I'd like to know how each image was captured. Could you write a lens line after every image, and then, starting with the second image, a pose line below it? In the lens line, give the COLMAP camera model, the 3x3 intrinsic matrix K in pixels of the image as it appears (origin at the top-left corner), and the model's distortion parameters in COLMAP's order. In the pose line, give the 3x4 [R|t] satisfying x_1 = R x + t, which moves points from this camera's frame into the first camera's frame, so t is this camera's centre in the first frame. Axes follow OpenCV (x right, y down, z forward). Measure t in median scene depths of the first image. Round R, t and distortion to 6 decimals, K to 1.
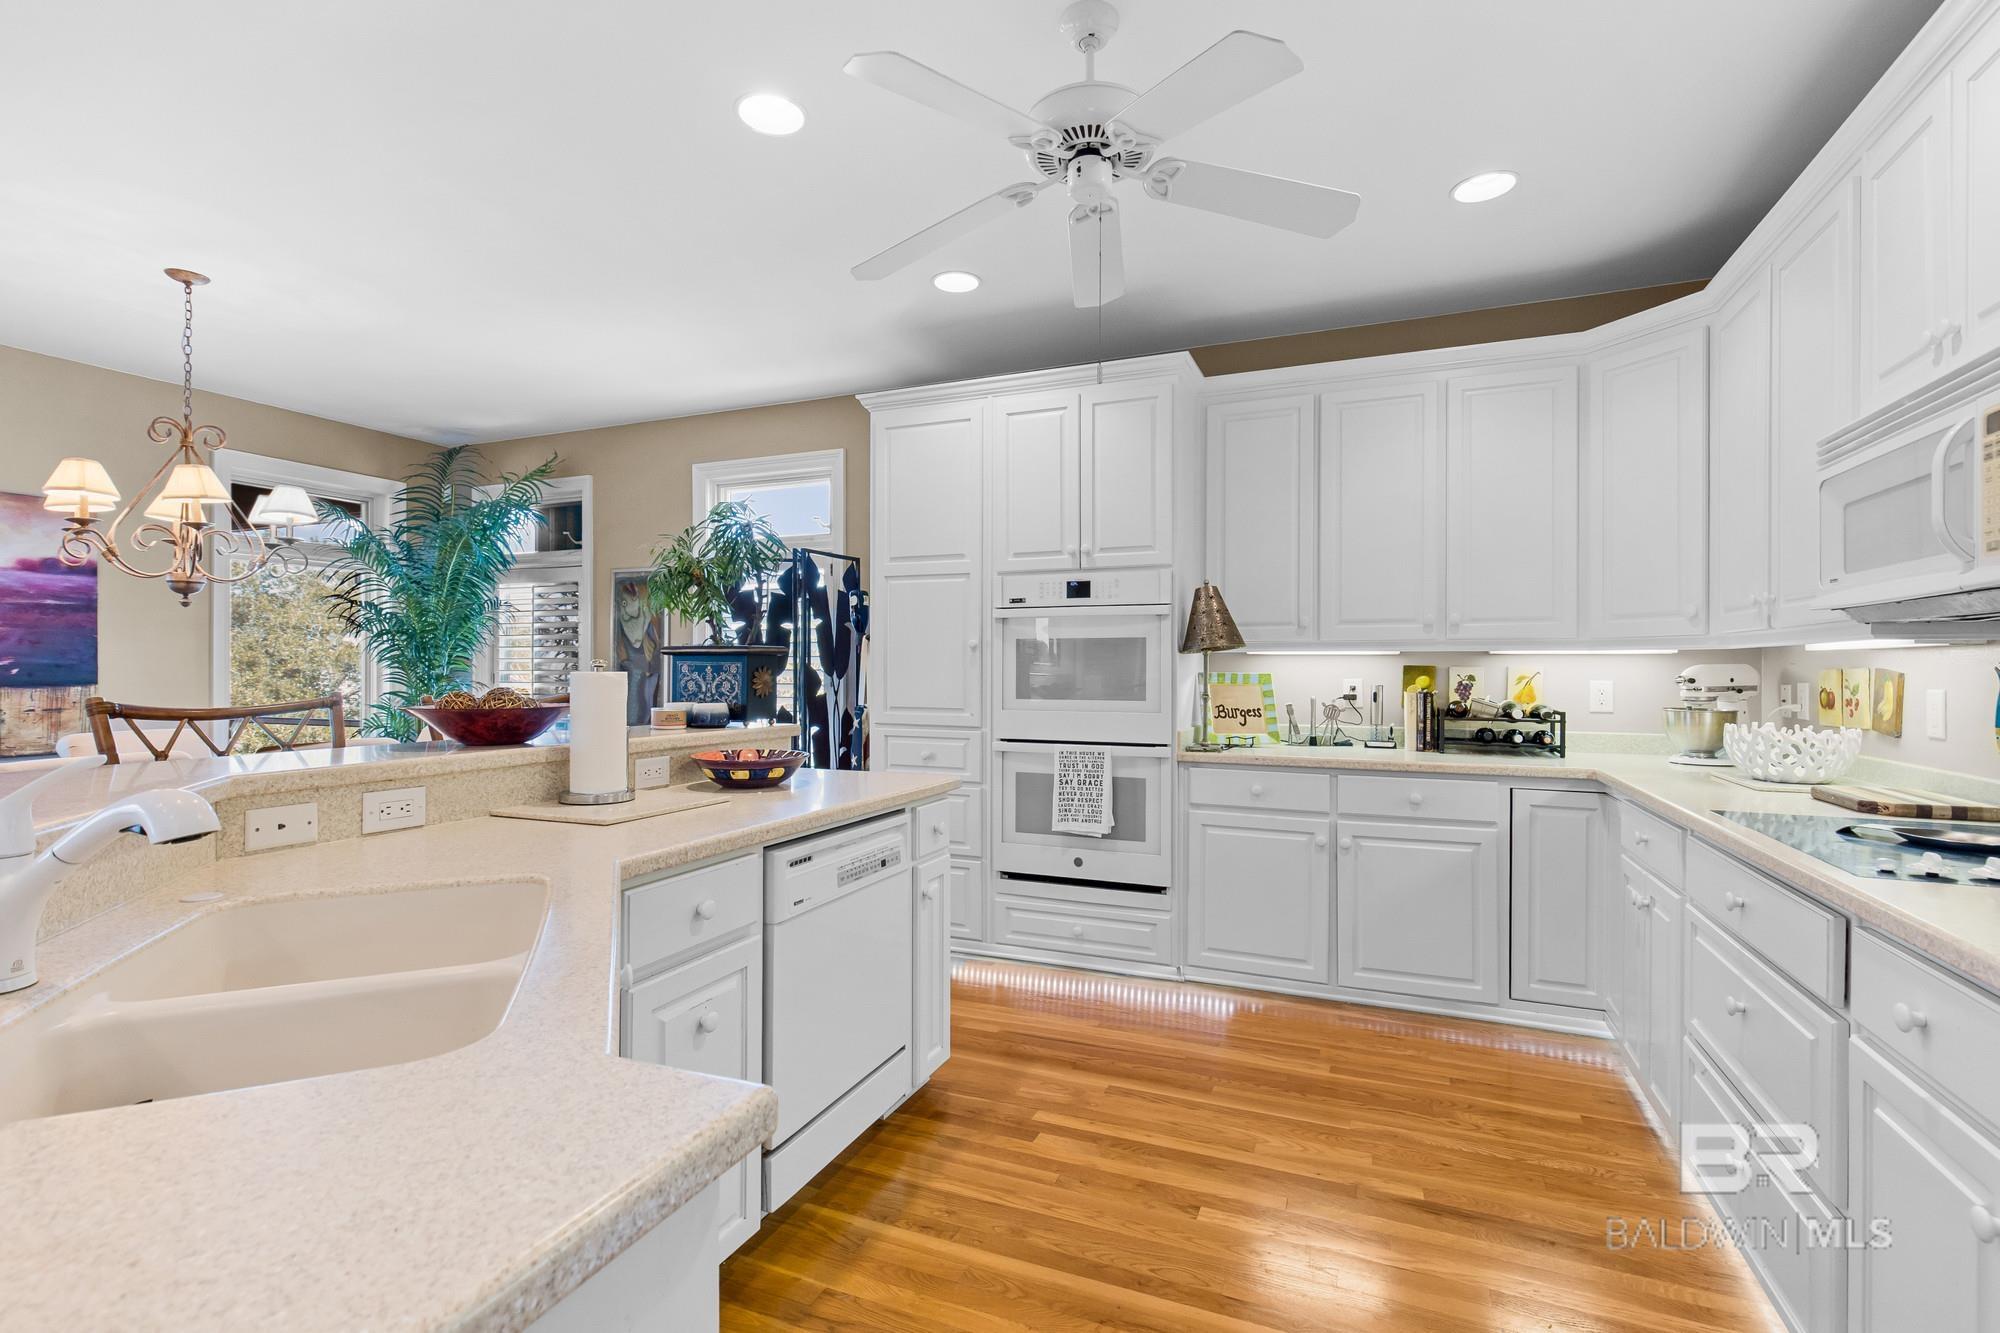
lens RADIAL K [[919.5, 0, 1004.6], [0, 919.5, 669.4], [0, 0, 1]] dist [-0.004141, -0.000513]
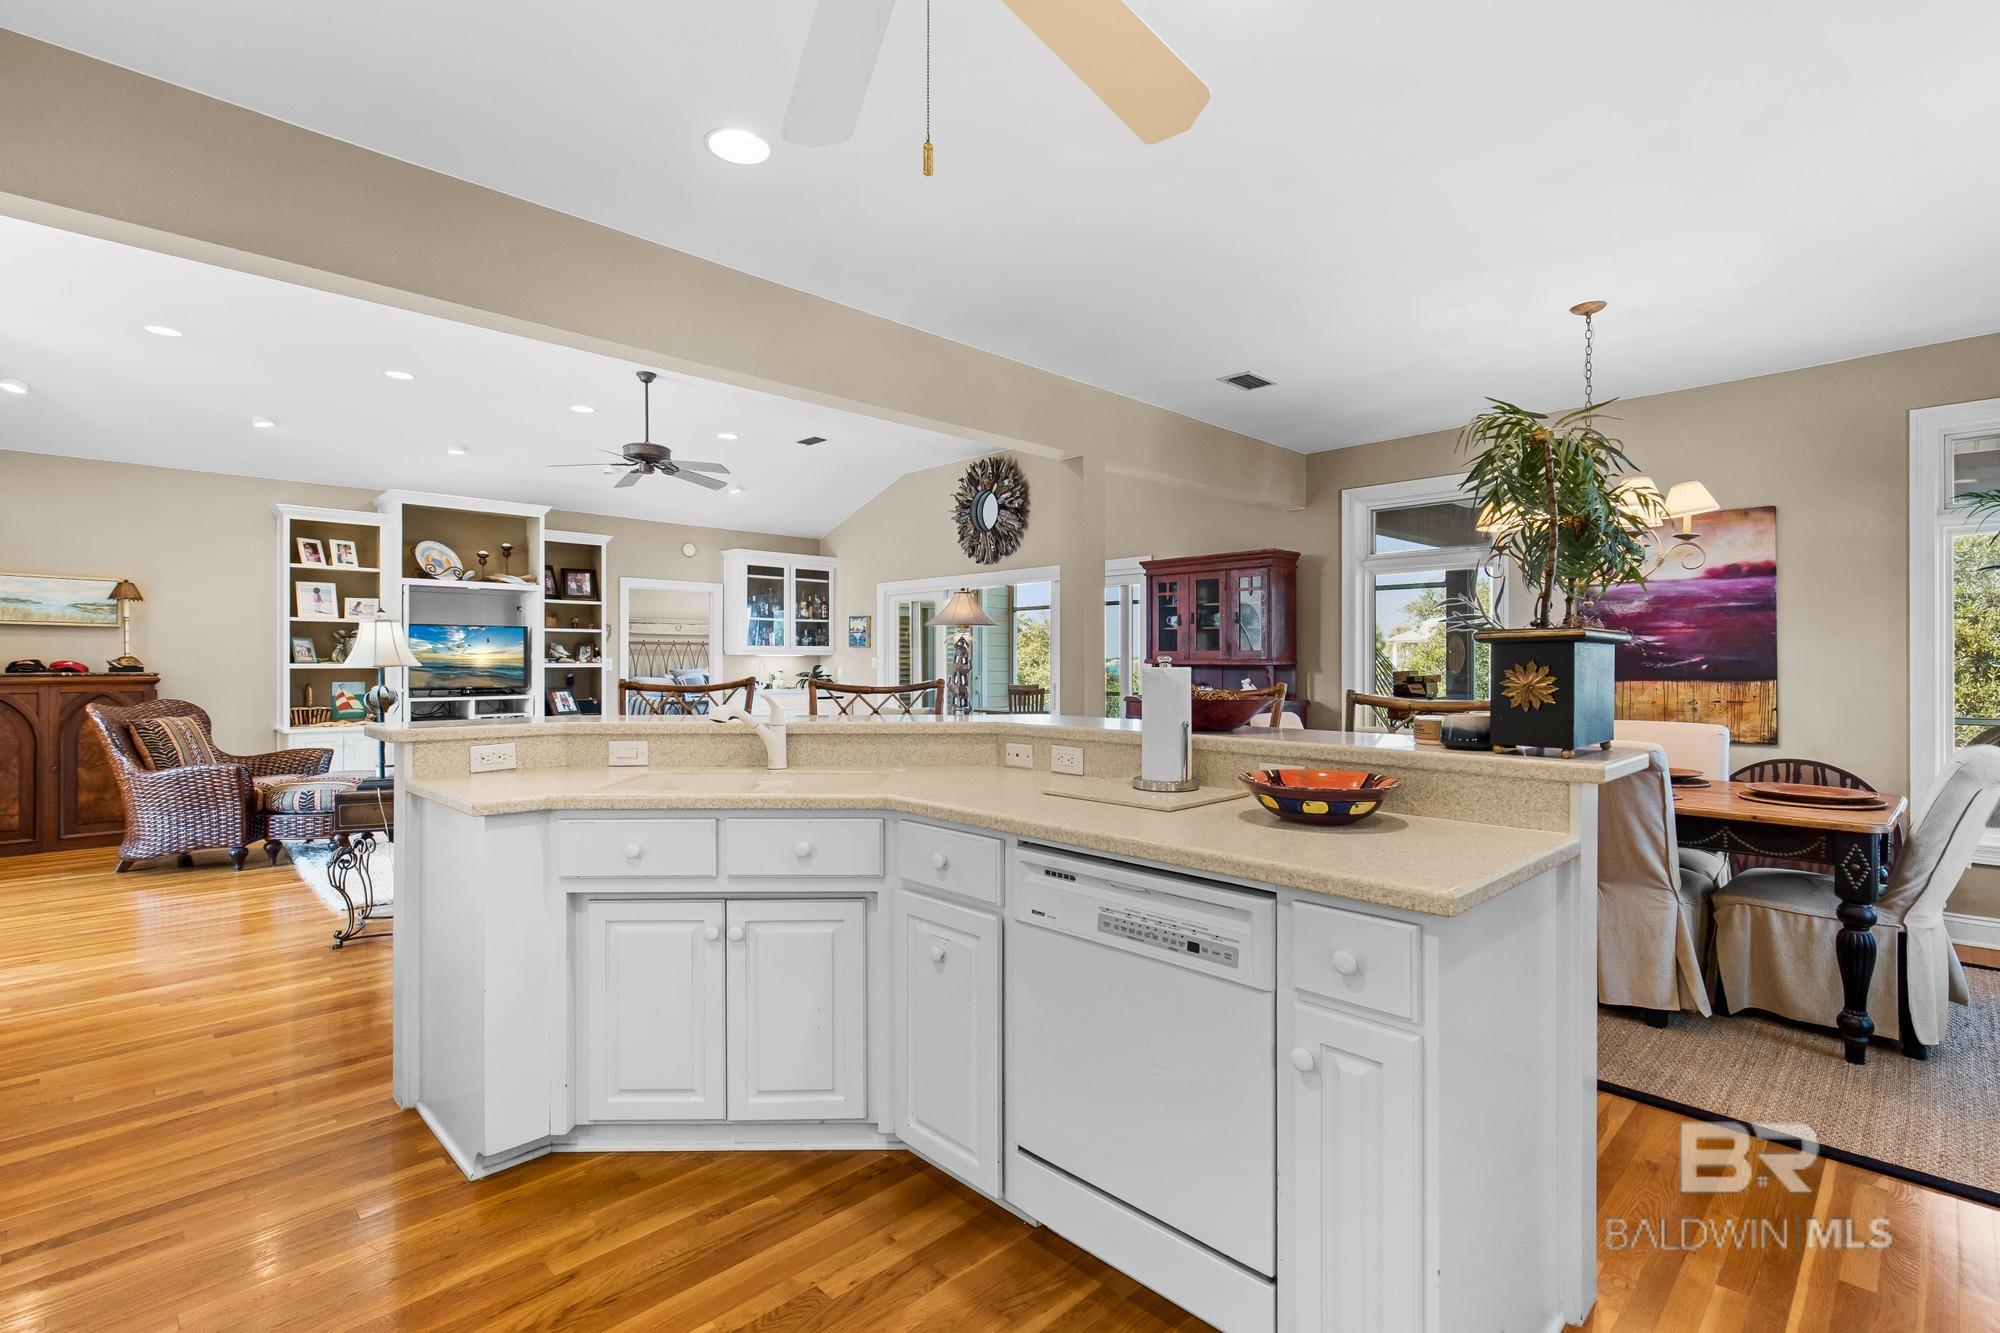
lens RADIAL K [[919.5, 0, 1010.3], [0, 919.5, 656.4], [0, 0, 1]] dist [-0.004141, -0.000513]
pose [[-0.396388, -0.007343, -0.918054, 0.325206], [-0.002608, 0.999973, -0.006872, -0.001231], [0.918080, -0.000330, -0.396396, 0.670633]]
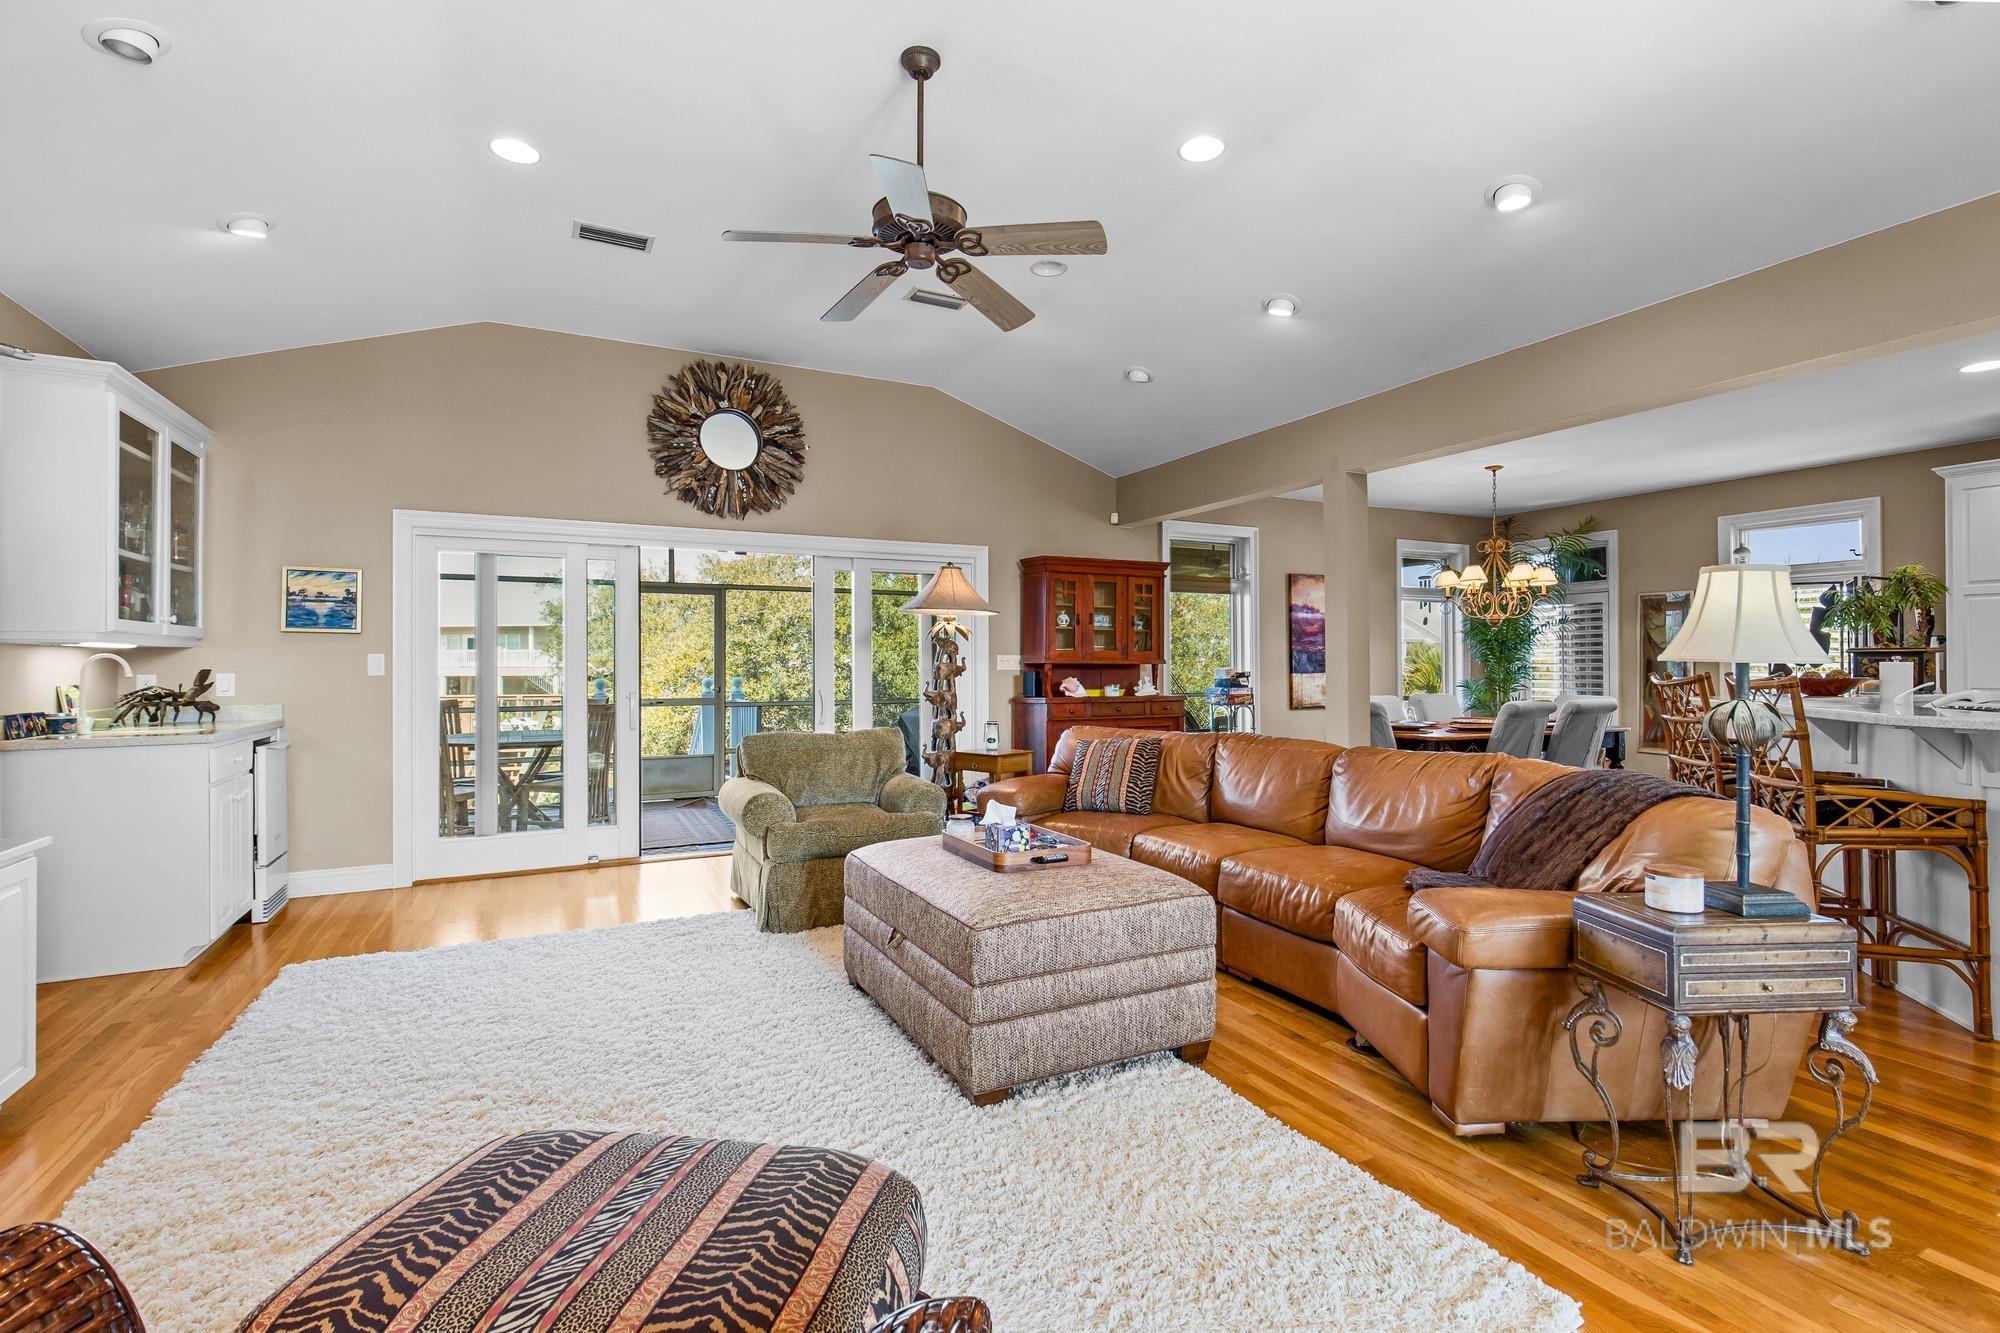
lens RADIAL K [[919.5, 0, 1004.7], [0, 919.5, 659.3], [0, 0, 1]] dist [-0.004141, -0.000513]
pose [[0.757686, -0.005381, -0.652597, -0.330053], [0.001667, 0.999979, -0.006310, 0.003030], [0.652617, 0.003693, 0.757679, -1.029401]]
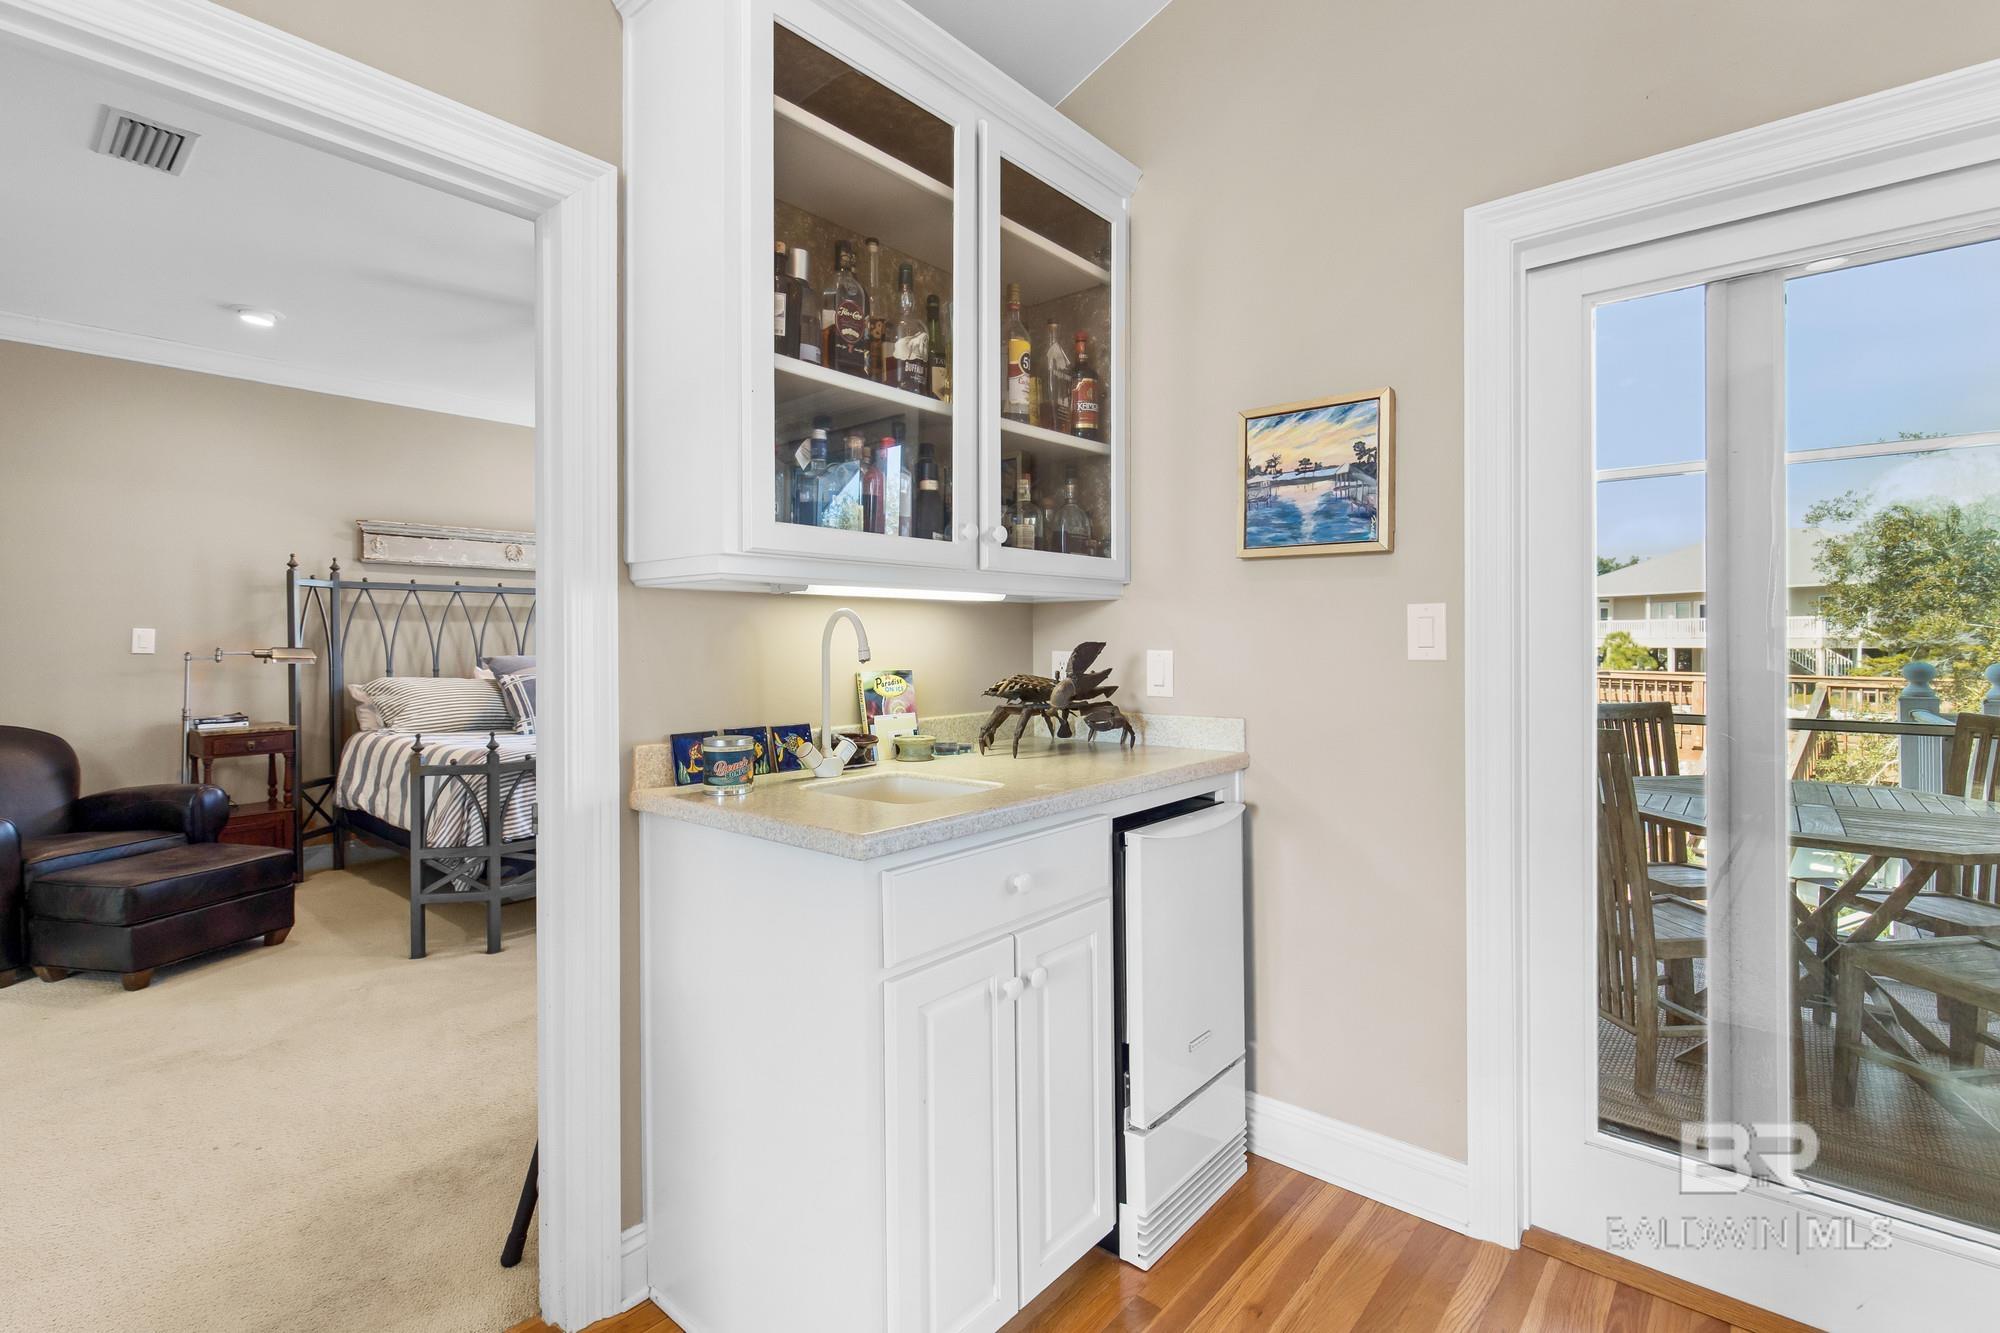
lens RADIAL K [[919.5, 0, 1012.1], [0, 919.5, 639.5], [0, 0, 1]] dist [-0.004141, -0.000513]
pose [[-0.308246, 0.001517, -0.951305, -1.268634], [0.002177, 0.999997, 0.000889, 0.004546], [0.951304, -0.001797, -0.308249, -0.699827]]
